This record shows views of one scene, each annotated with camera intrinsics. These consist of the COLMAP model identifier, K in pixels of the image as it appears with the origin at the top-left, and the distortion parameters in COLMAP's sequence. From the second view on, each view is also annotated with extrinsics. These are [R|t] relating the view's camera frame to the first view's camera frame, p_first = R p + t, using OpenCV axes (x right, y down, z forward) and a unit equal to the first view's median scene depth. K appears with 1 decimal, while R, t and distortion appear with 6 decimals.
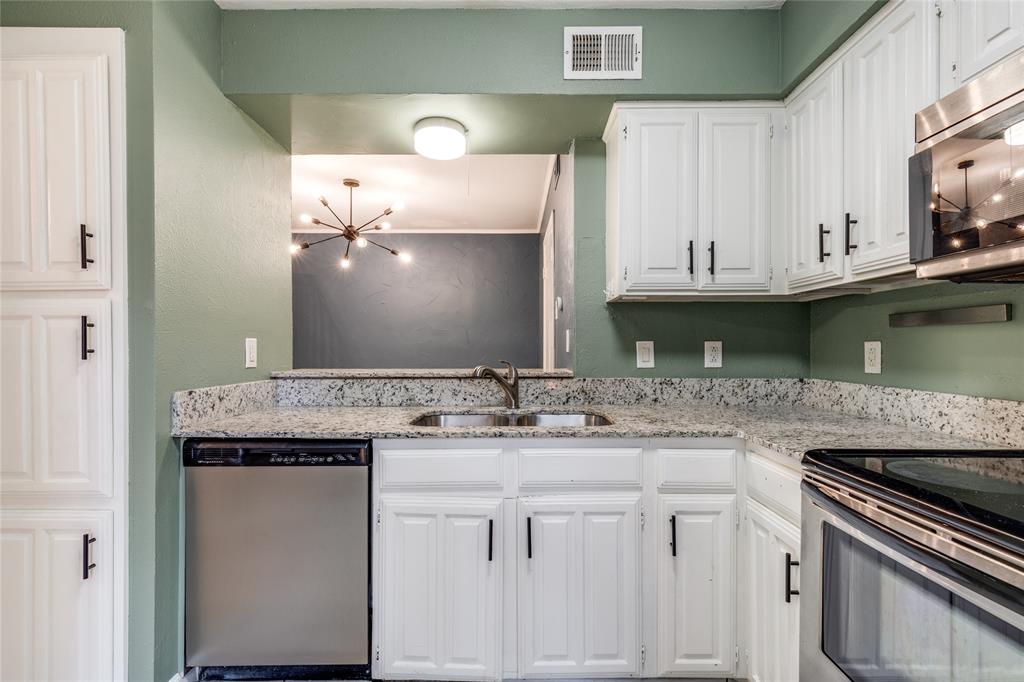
lens RADIAL K [[464.4, 0, 511.8], [0, 464.4, 344.4], [0, 0, 1]] dist [0.000083, -0.000388]
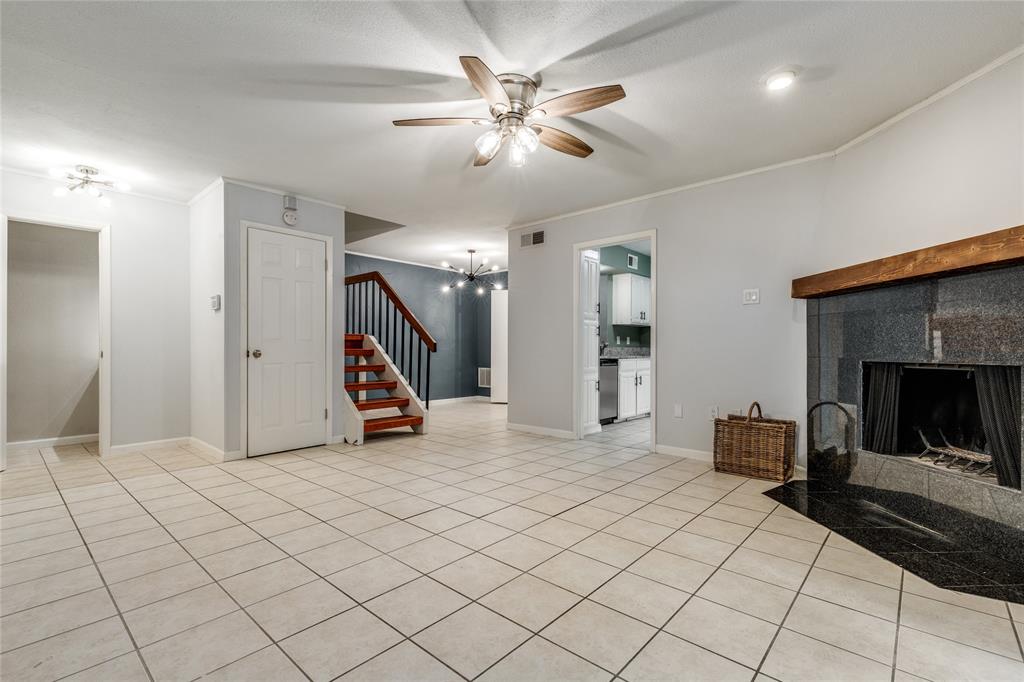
lens RADIAL K [[464.4, 0, 516.1], [0, 464.4, 348.3], [0, 0, 1]] dist [0.000083, -0.000388]
pose [[0.659303, 0.008900, 0.751825, -2.871911], [-0.011343, 0.999934, -0.001891, 0.098035], [-0.751792, -0.007281, 0.659360, -0.718569]]
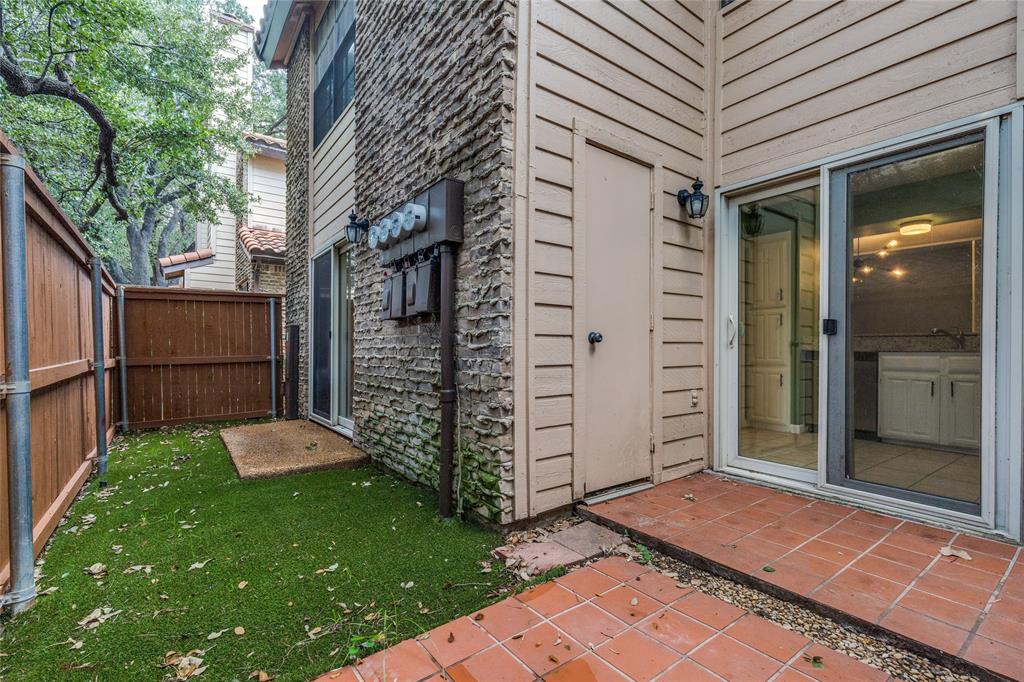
lens RADIAL K [[464.4, 0, 514.0], [0, 464.4, 349.6], [0, 0, 1]] dist [0.000083, -0.000388]
pose [[0.600051, 0.004684, -0.799948, 0.479459], [-0.001571, 0.999988, 0.004677, 0.136087], [0.799960, -0.001549, 0.600051, -1.883910]]
